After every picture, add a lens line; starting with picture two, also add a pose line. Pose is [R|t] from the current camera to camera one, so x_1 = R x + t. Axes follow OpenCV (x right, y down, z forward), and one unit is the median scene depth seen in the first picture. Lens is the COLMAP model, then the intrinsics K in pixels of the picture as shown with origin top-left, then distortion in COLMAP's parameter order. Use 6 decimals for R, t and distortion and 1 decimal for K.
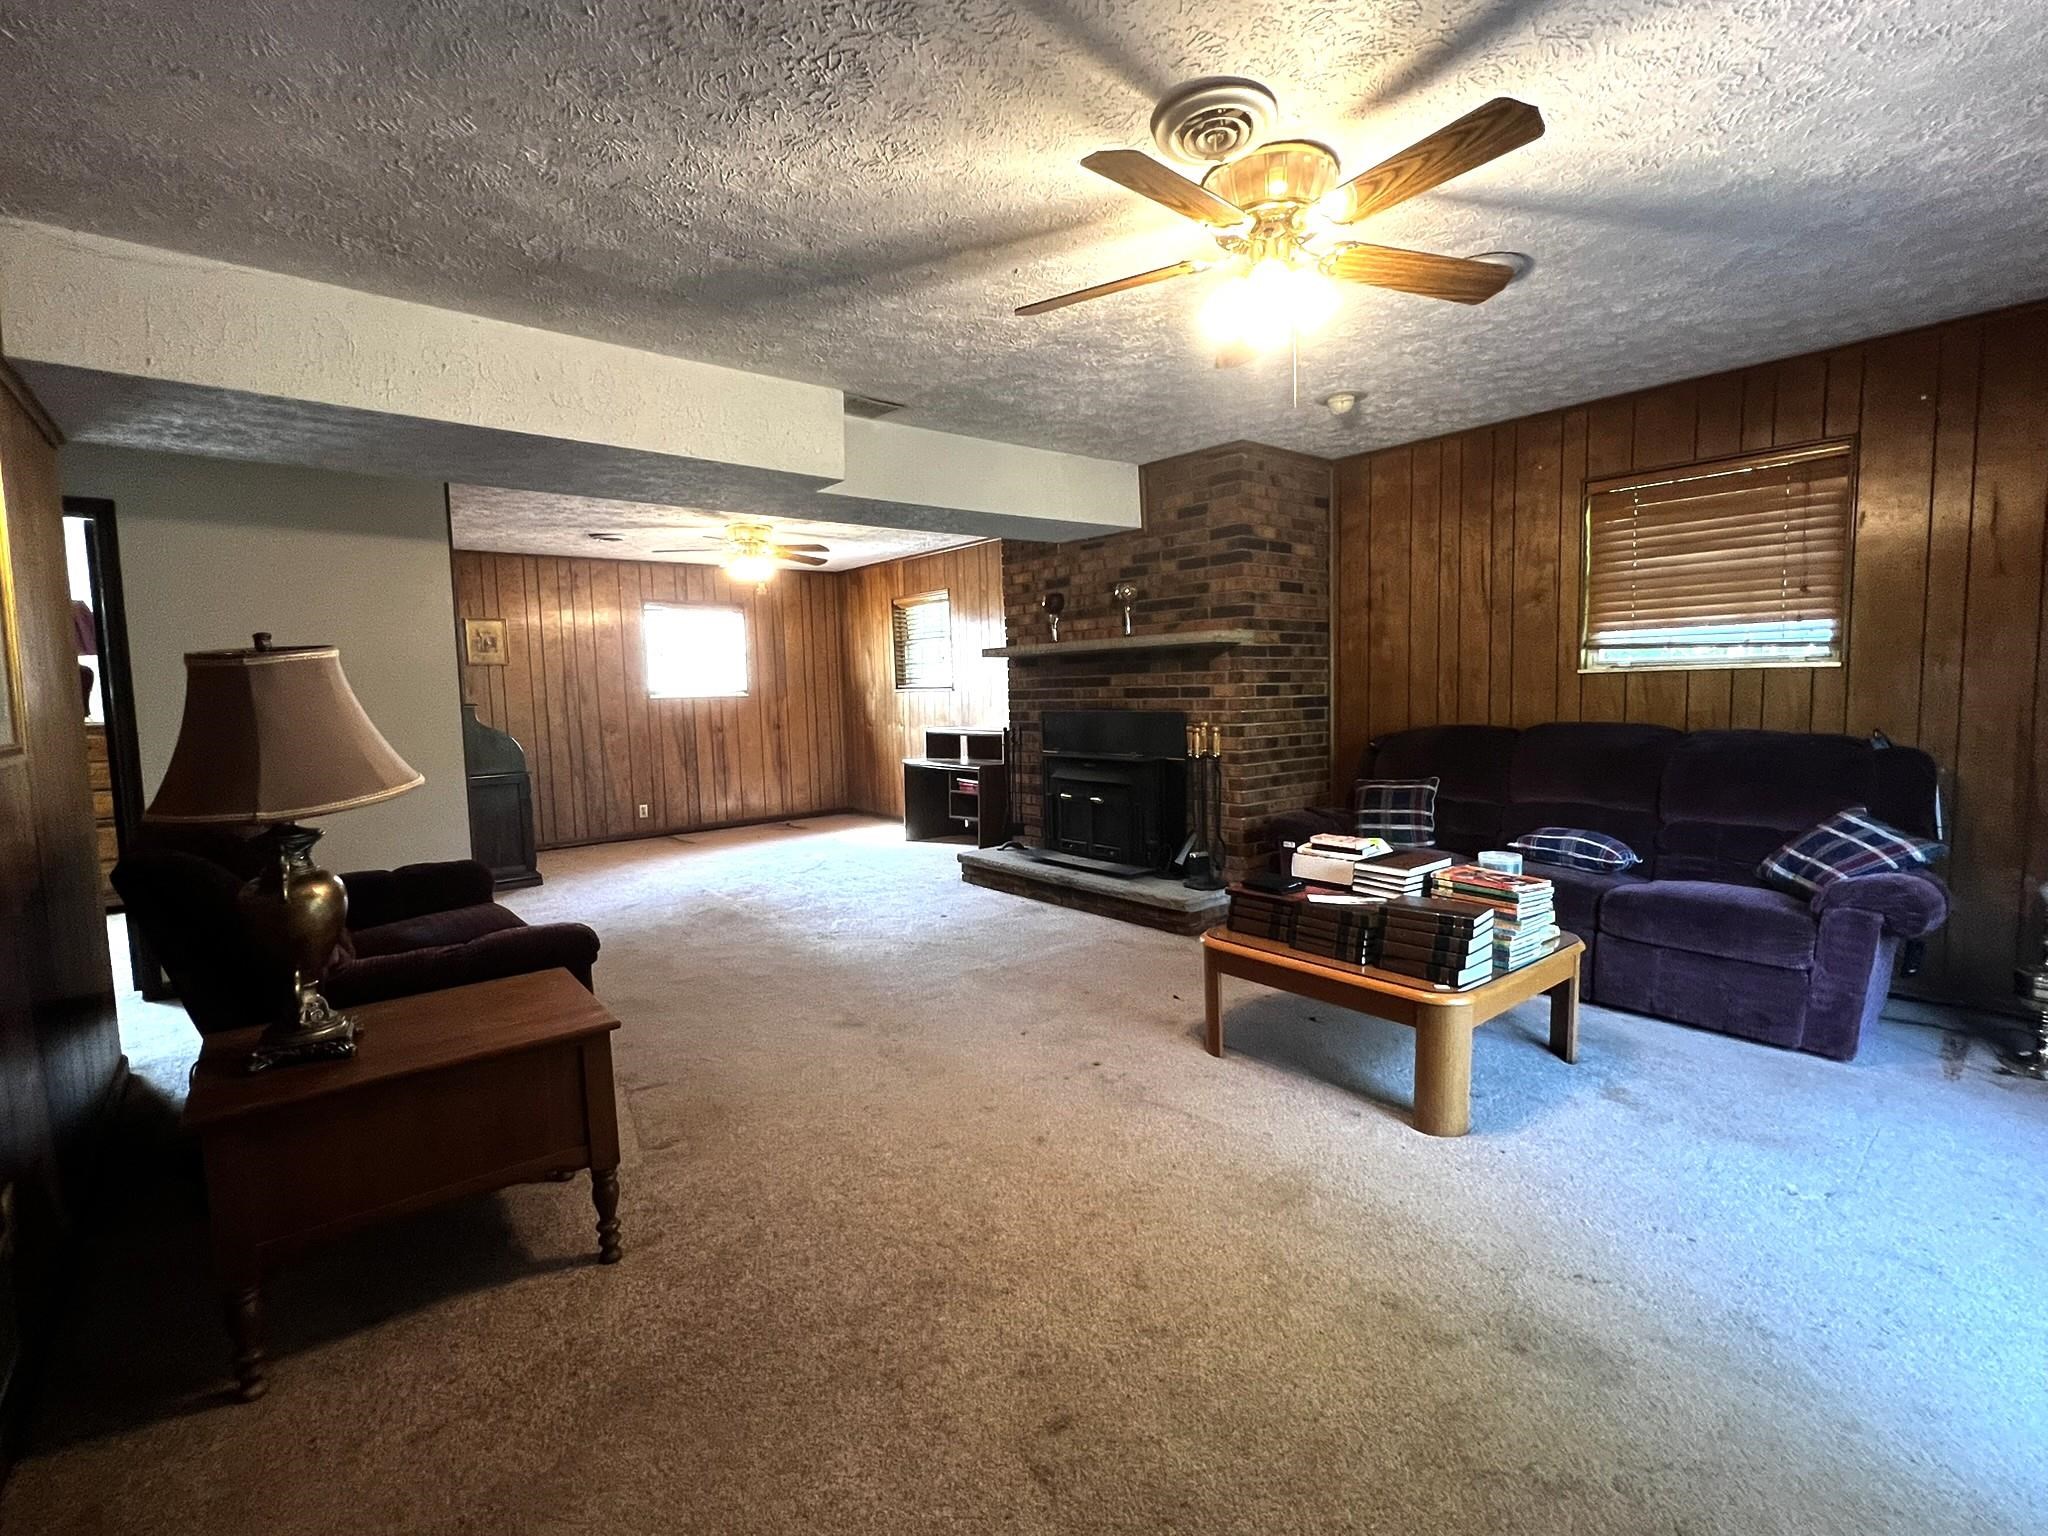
lens RADIAL K [[931.5, 0, 1014.5], [0, 931.5, 769.1], [0, 0, 1]] dist [-0.004659, 0.000511]
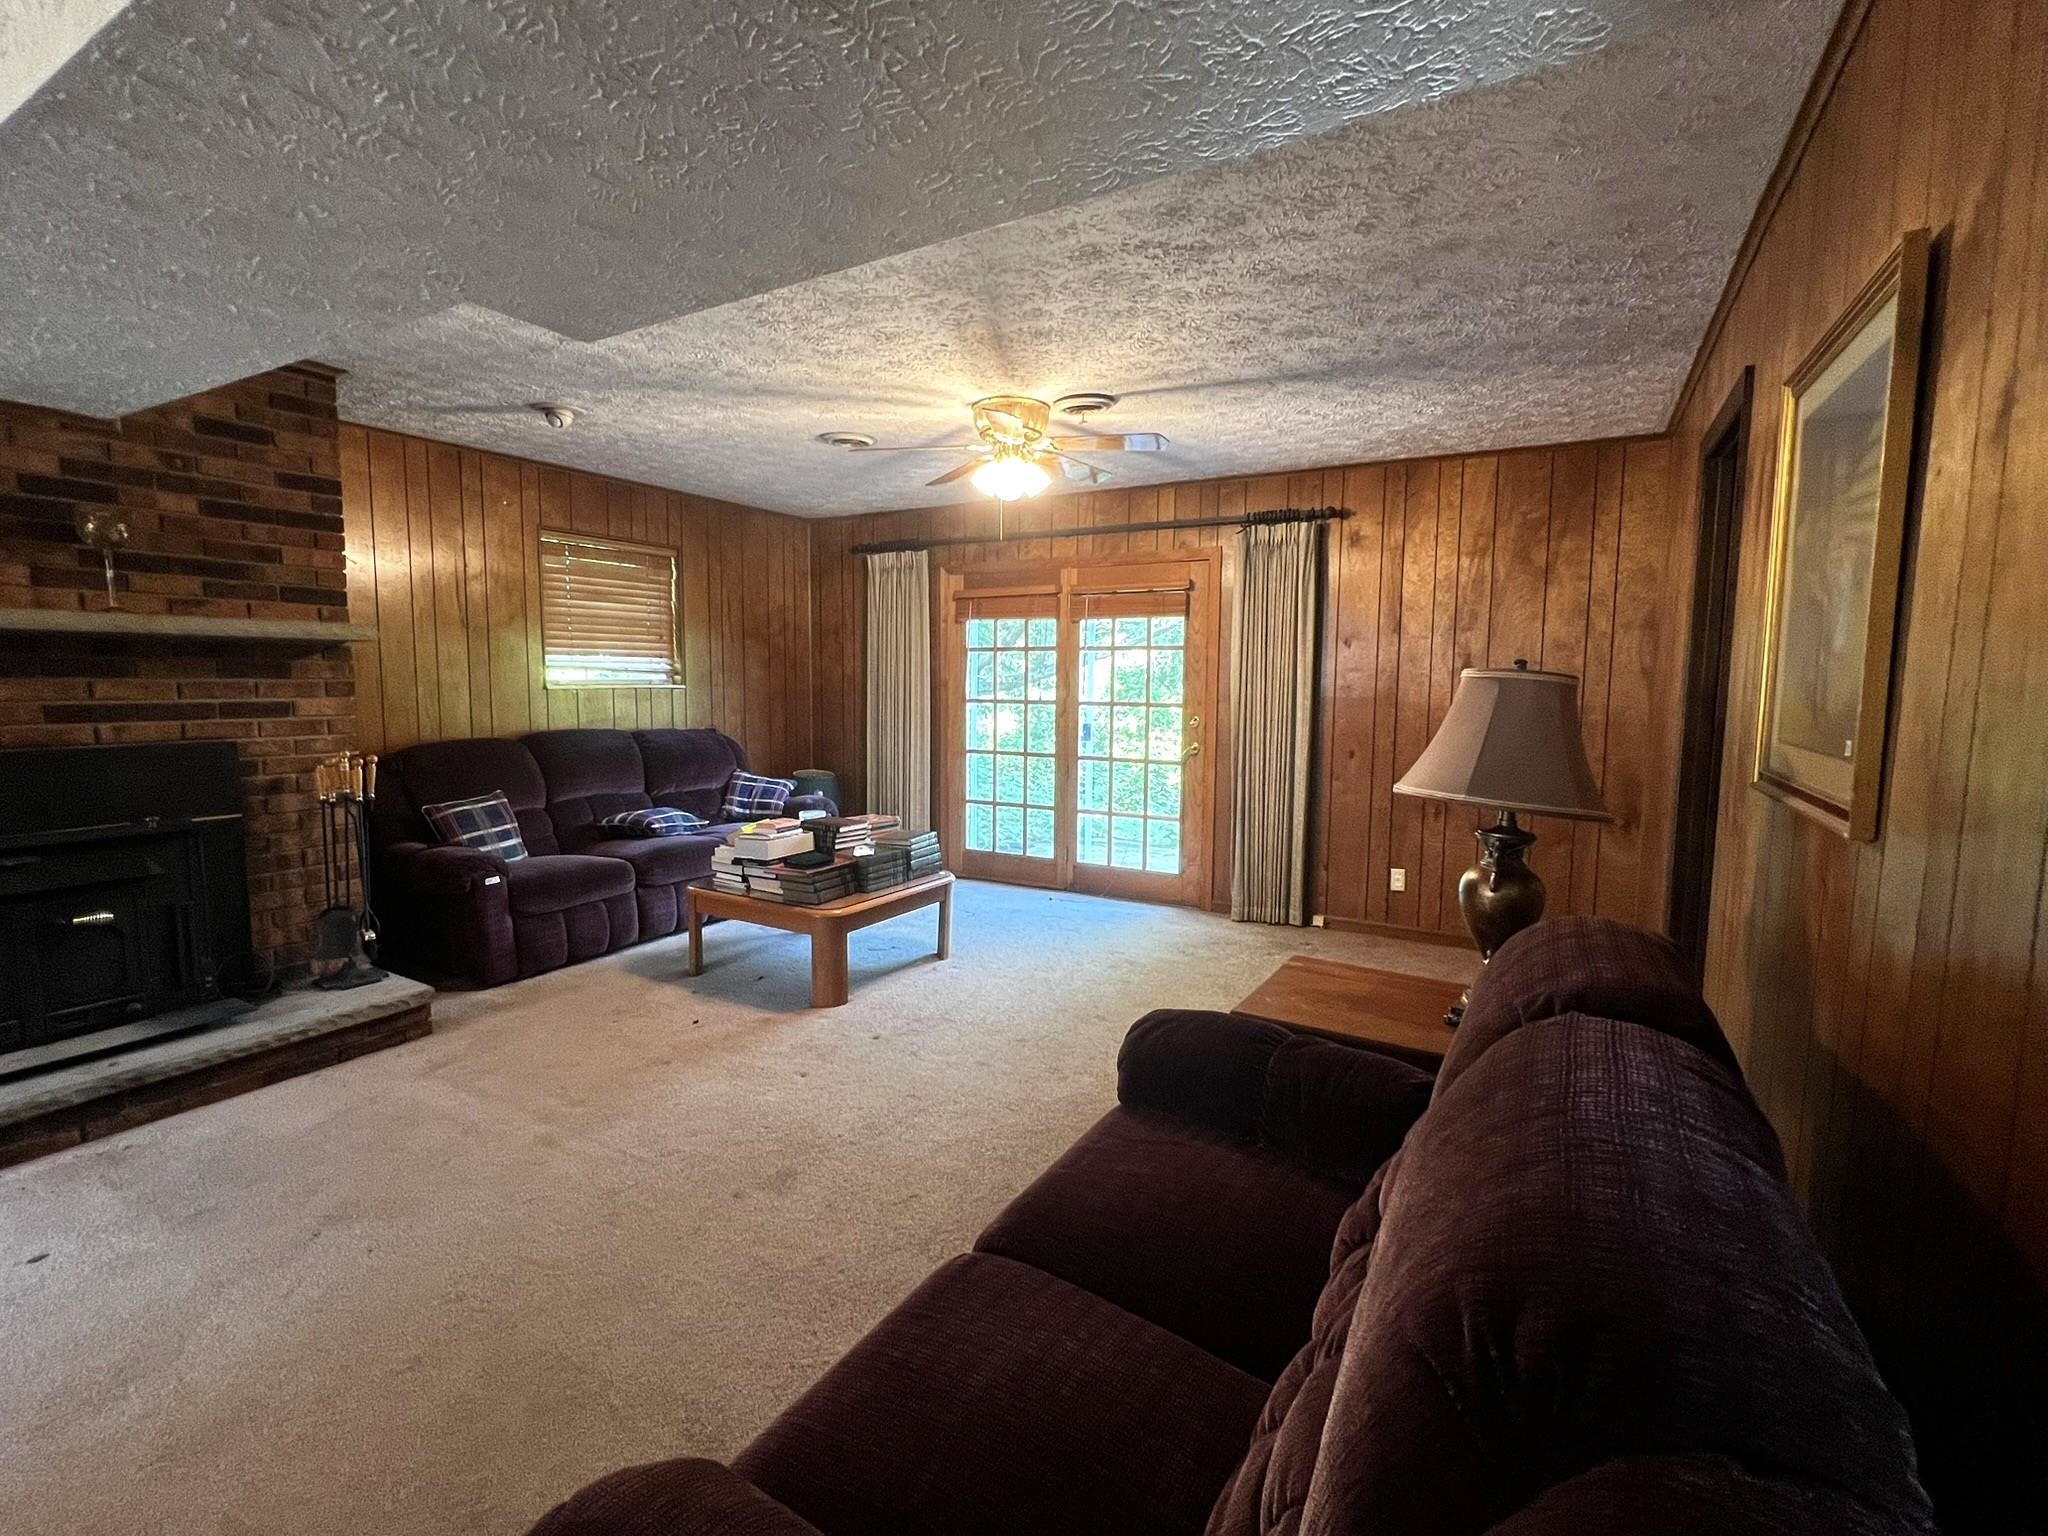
lens RADIAL K [[931.5, 0, 1020.7], [0, 931.5, 765.4], [0, 0, 1]] dist [-0.004659, 0.000511]
pose [[-0.344347, -0.065339, 0.936566, -0.631670], [0.086223, 0.991159, 0.100849, -0.065787], [-0.934875, 0.115480, -0.335669, 0.747946]]
